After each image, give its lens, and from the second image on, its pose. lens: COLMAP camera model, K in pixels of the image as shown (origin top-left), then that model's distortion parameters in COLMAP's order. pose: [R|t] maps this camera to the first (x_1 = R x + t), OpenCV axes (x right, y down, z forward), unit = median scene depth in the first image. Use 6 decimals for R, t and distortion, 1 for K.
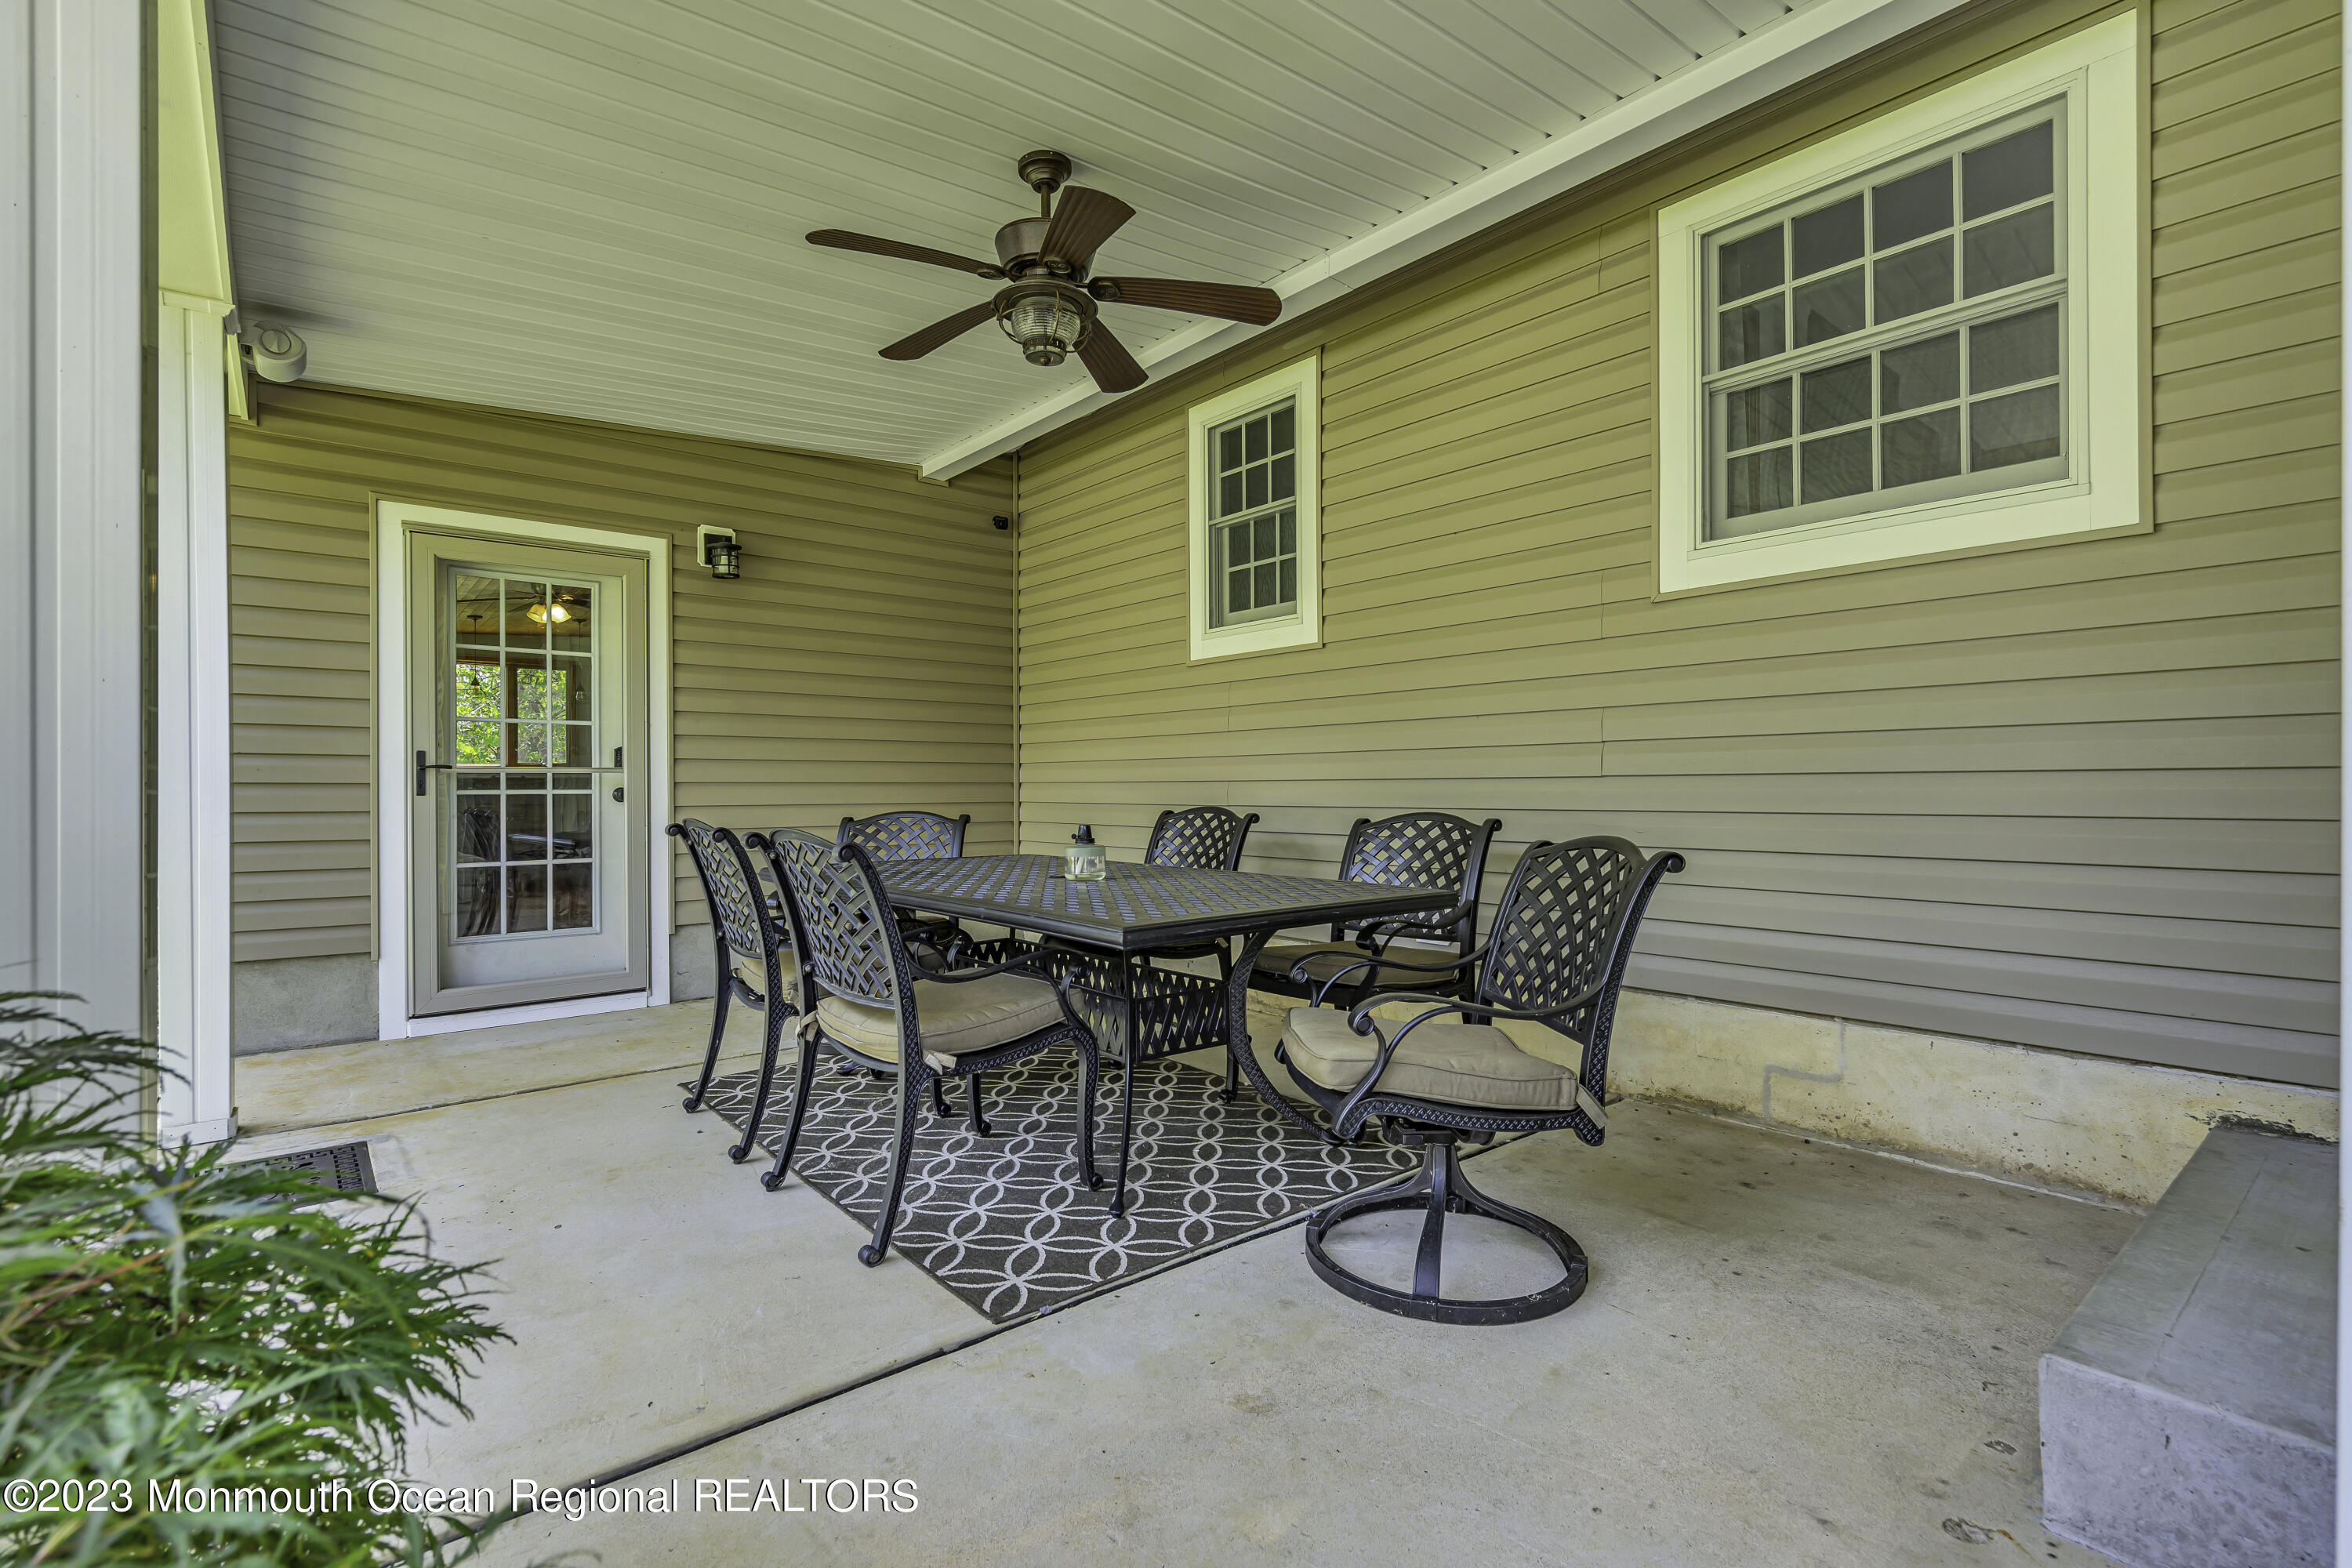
lens RADIAL K [[1062.1, 0, 1170.3], [0, 1062.1, 793.8], [0, 0, 1]] dist [-0.000924, -0.000064]
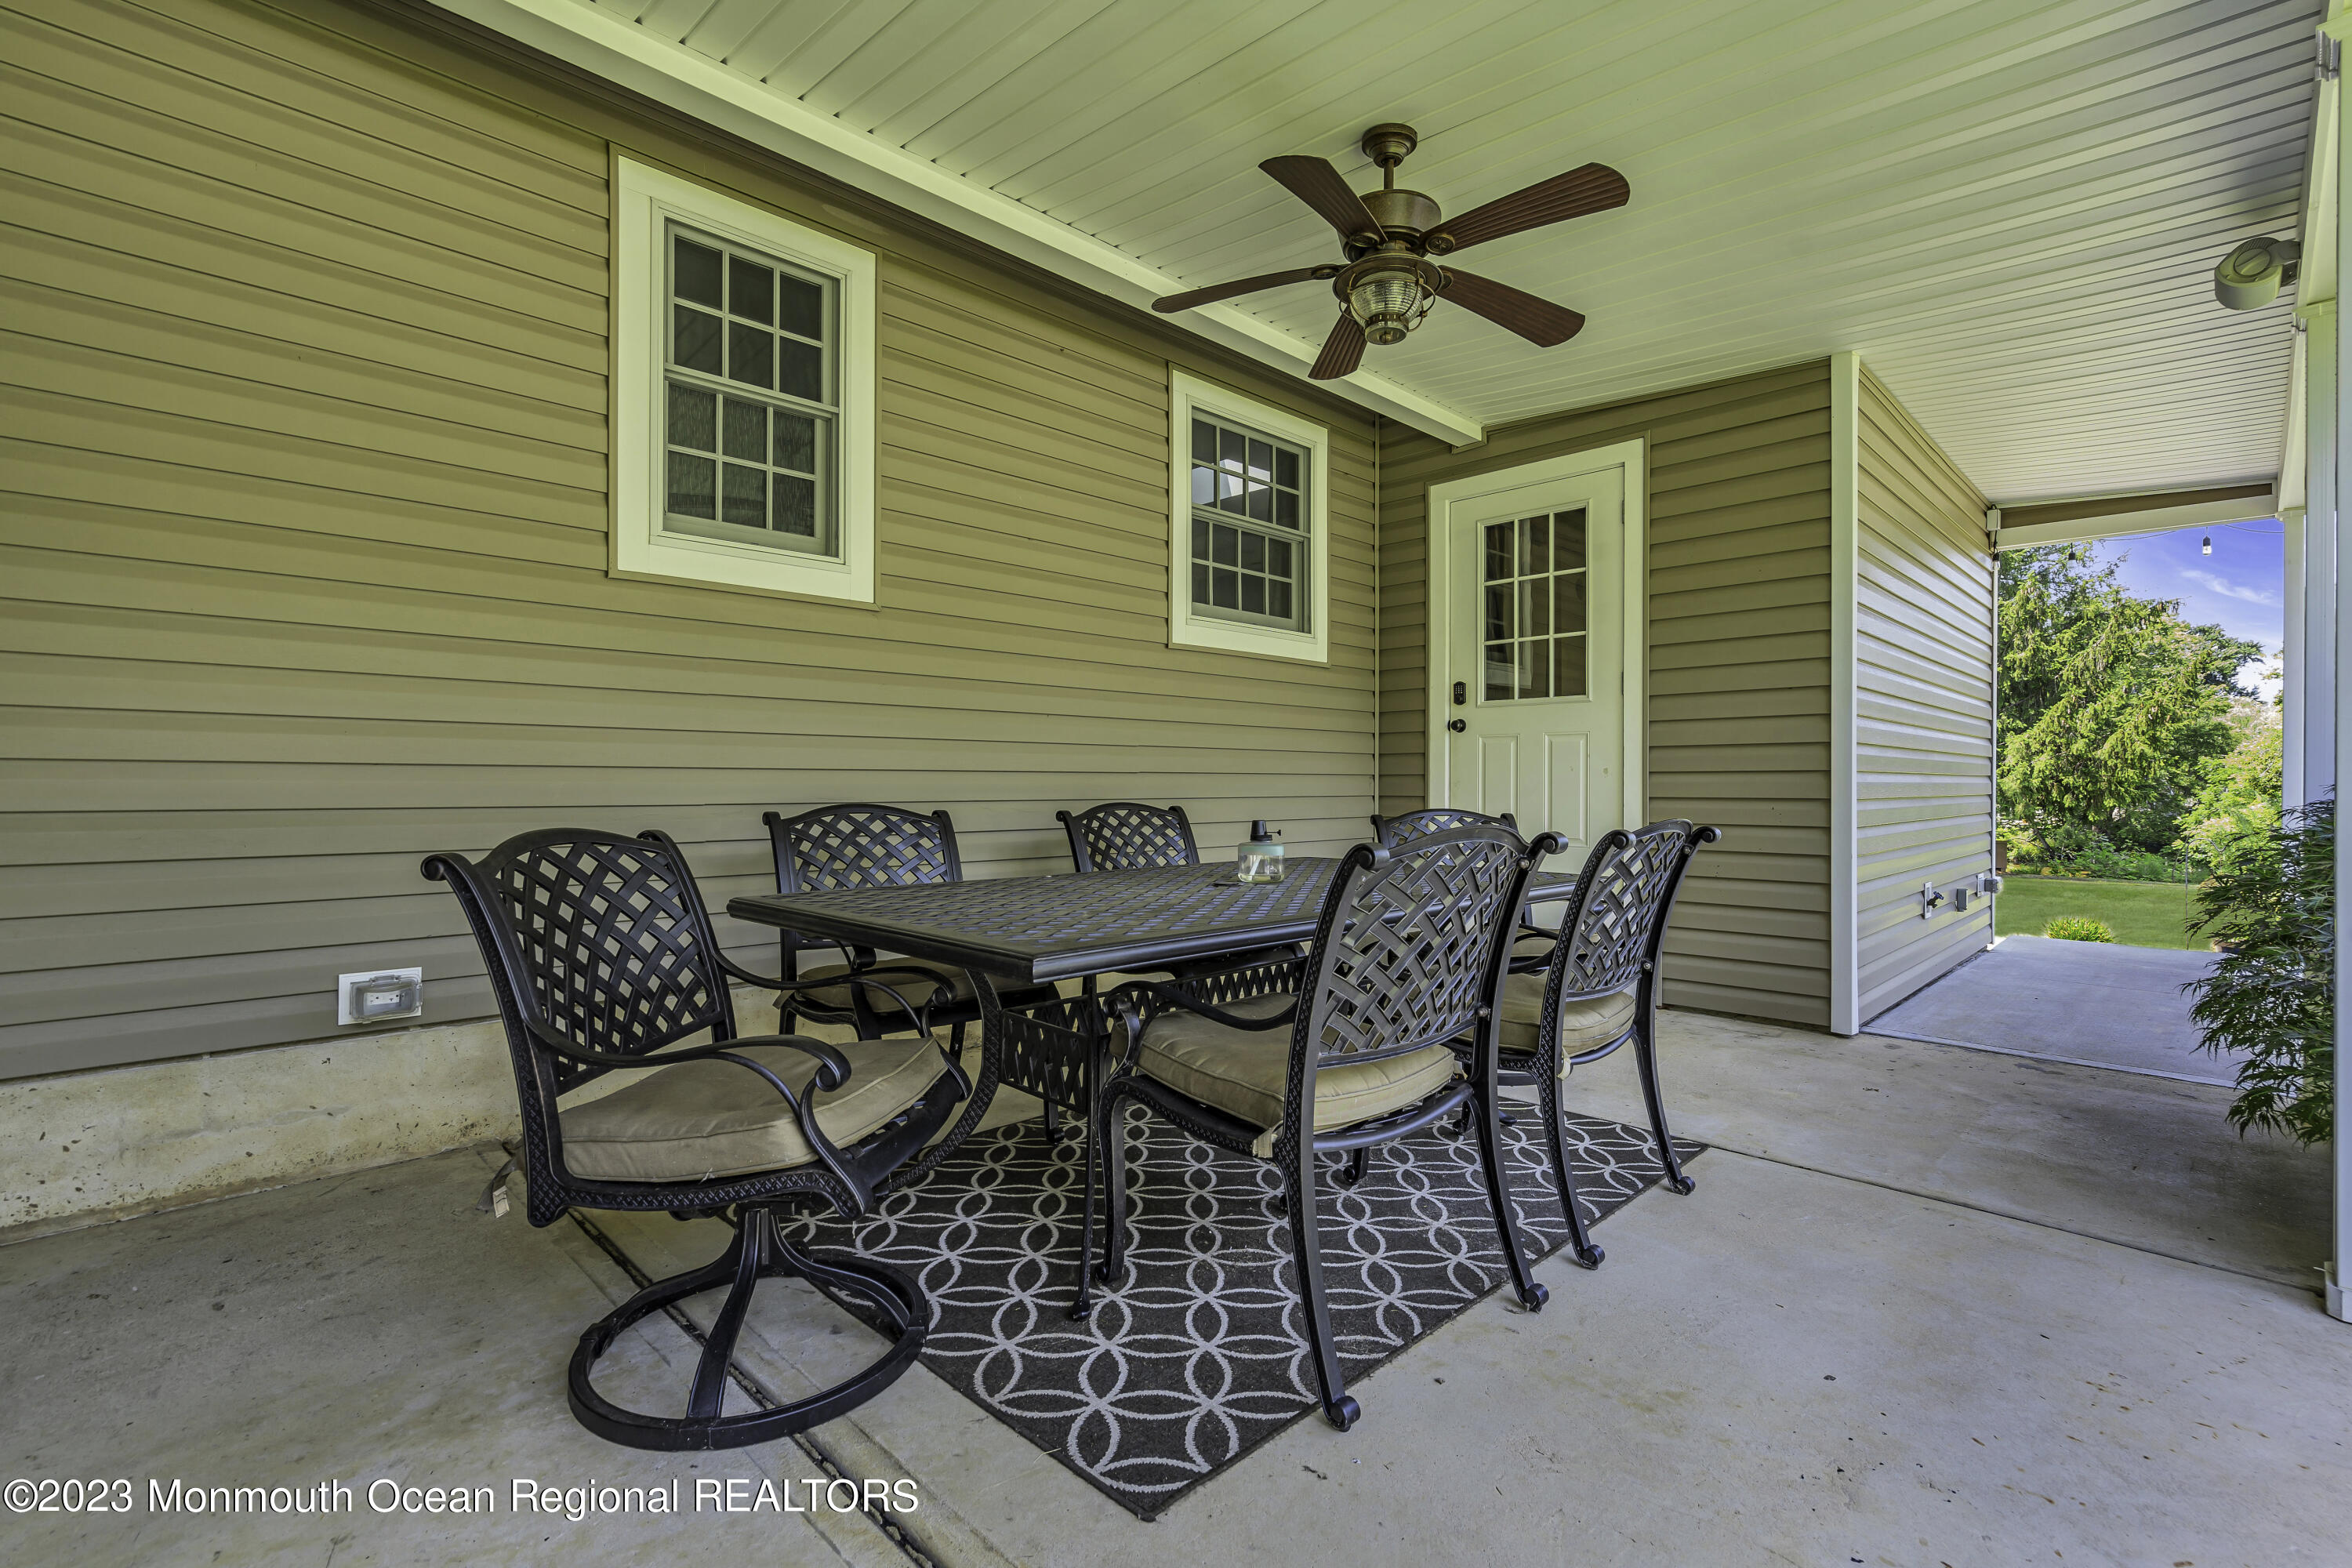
lens RADIAL K [[1062.1, 0, 1170.3], [0, 1062.1, 793.8], [0, 0, 1]] dist [-0.000924, -0.000064]
pose [[-0.073313, -0.007317, 0.997282, -0.636236], [0.000182, 0.999973, 0.007350, 0.000016], [-0.997309, 0.000720, -0.073310, 0.750676]]
